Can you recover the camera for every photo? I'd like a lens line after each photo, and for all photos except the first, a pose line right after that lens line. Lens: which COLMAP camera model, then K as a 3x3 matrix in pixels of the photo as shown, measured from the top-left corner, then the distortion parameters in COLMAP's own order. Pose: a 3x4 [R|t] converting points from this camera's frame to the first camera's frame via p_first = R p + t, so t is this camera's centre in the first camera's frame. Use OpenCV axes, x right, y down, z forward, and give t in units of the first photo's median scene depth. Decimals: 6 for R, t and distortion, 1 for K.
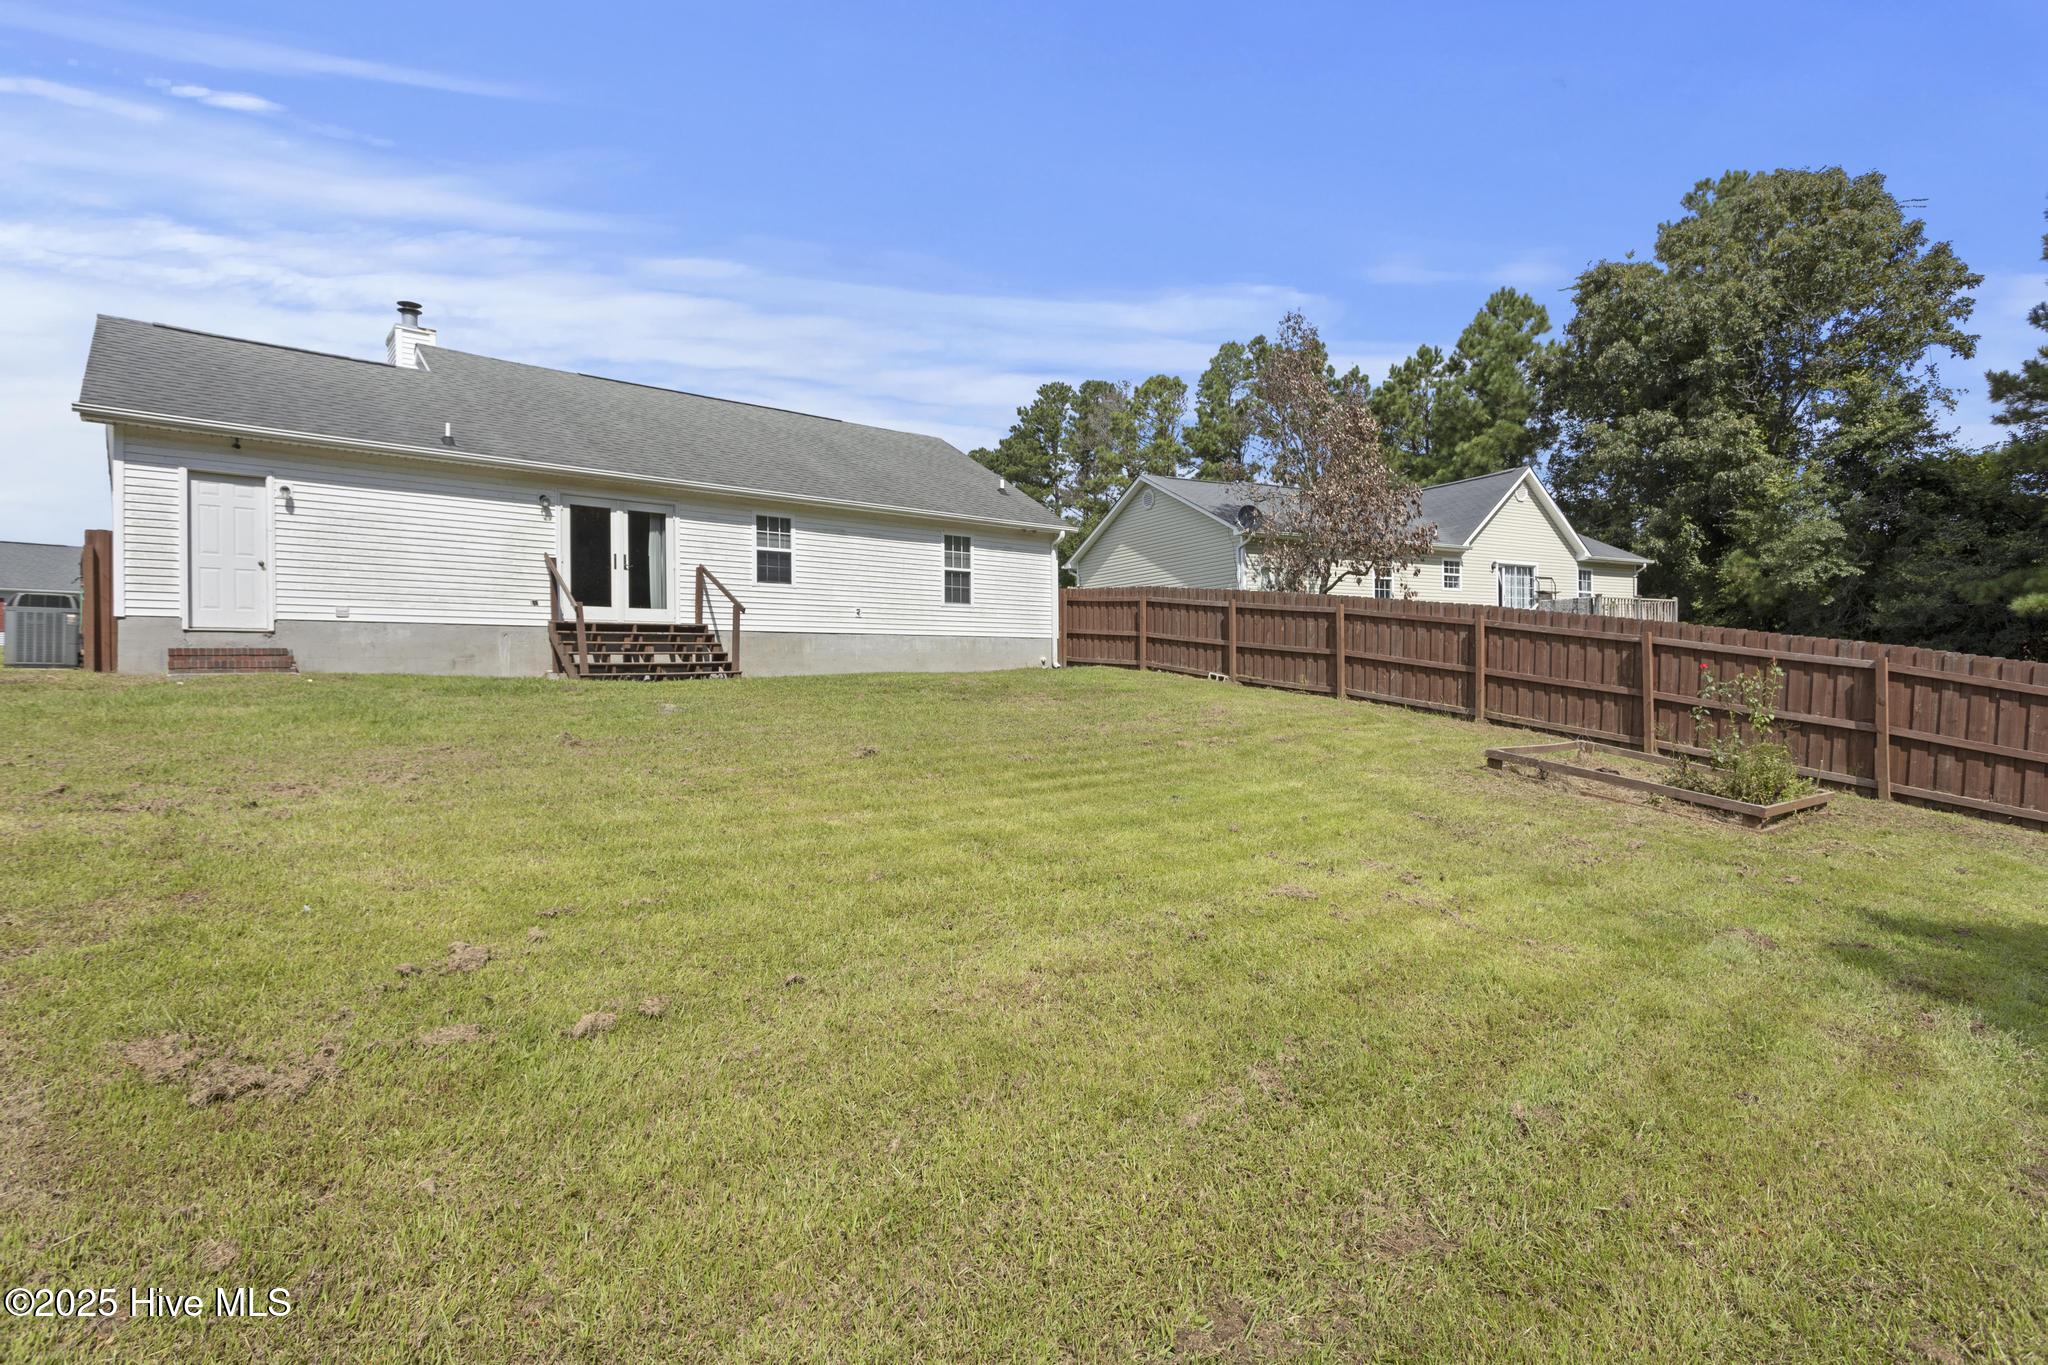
lens RADIAL K [[989.7, 0, 1027.4], [0, 989.7, 682.7], [0, 0, 1]] dist [0.000564, 0.001385]
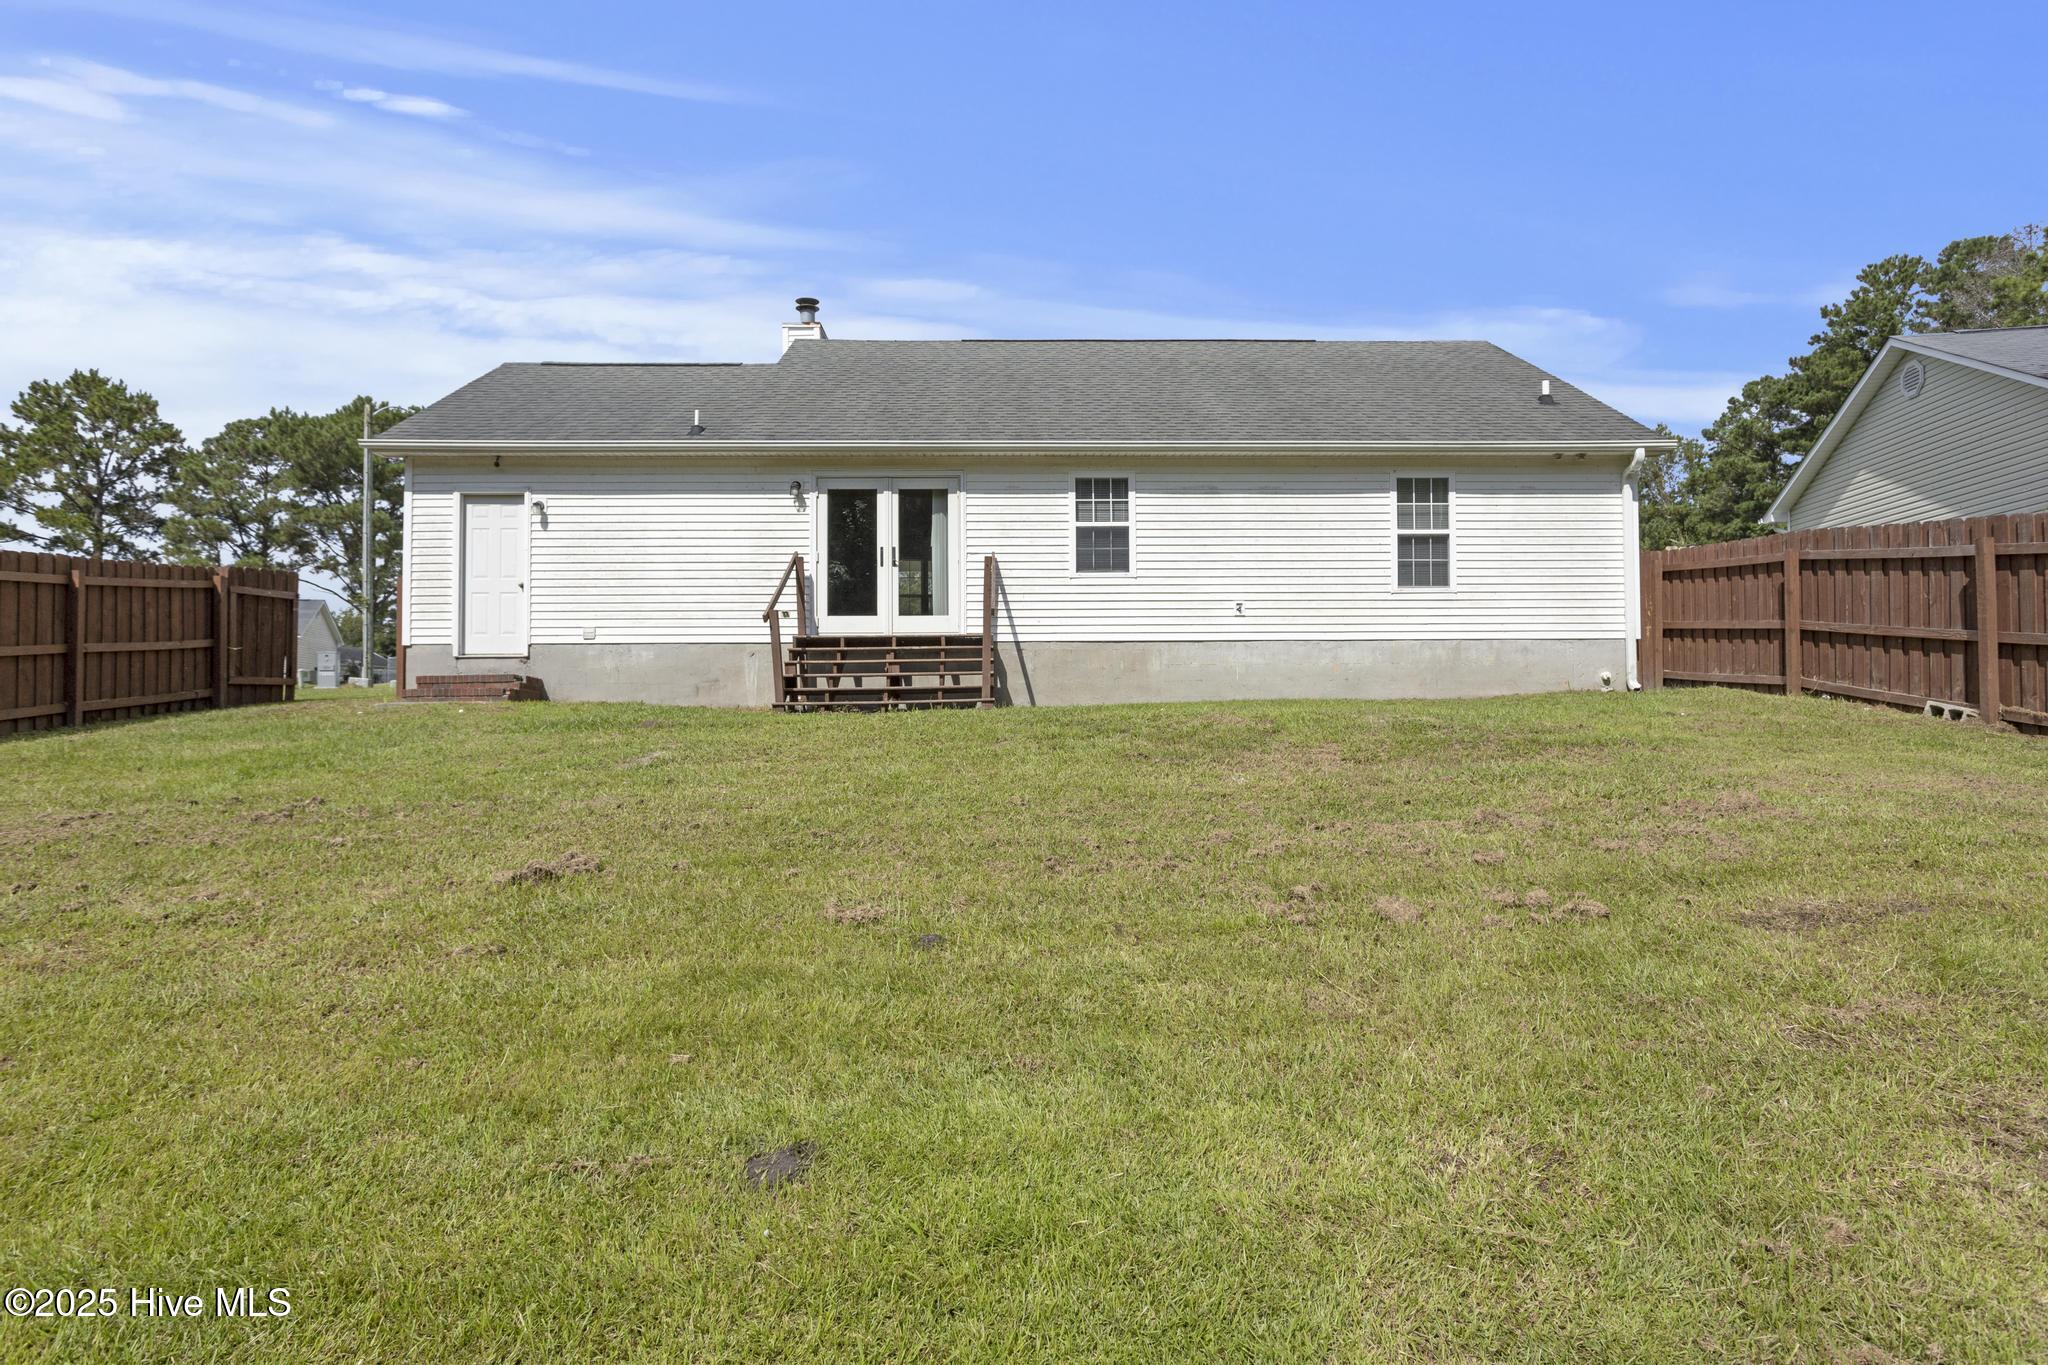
lens RADIAL K [[1096.0, 0, 1024.0], [0, 1096.0, 682.5], [0, 0, 1]] dist [-0.009454, 0.002040]
pose [[0.775631, -0.007244, -0.631145, 0.187644], [-0.005110, 0.999829, -0.017755, -0.008075], [0.631165, 0.016997, 0.775462, 0.357645]]
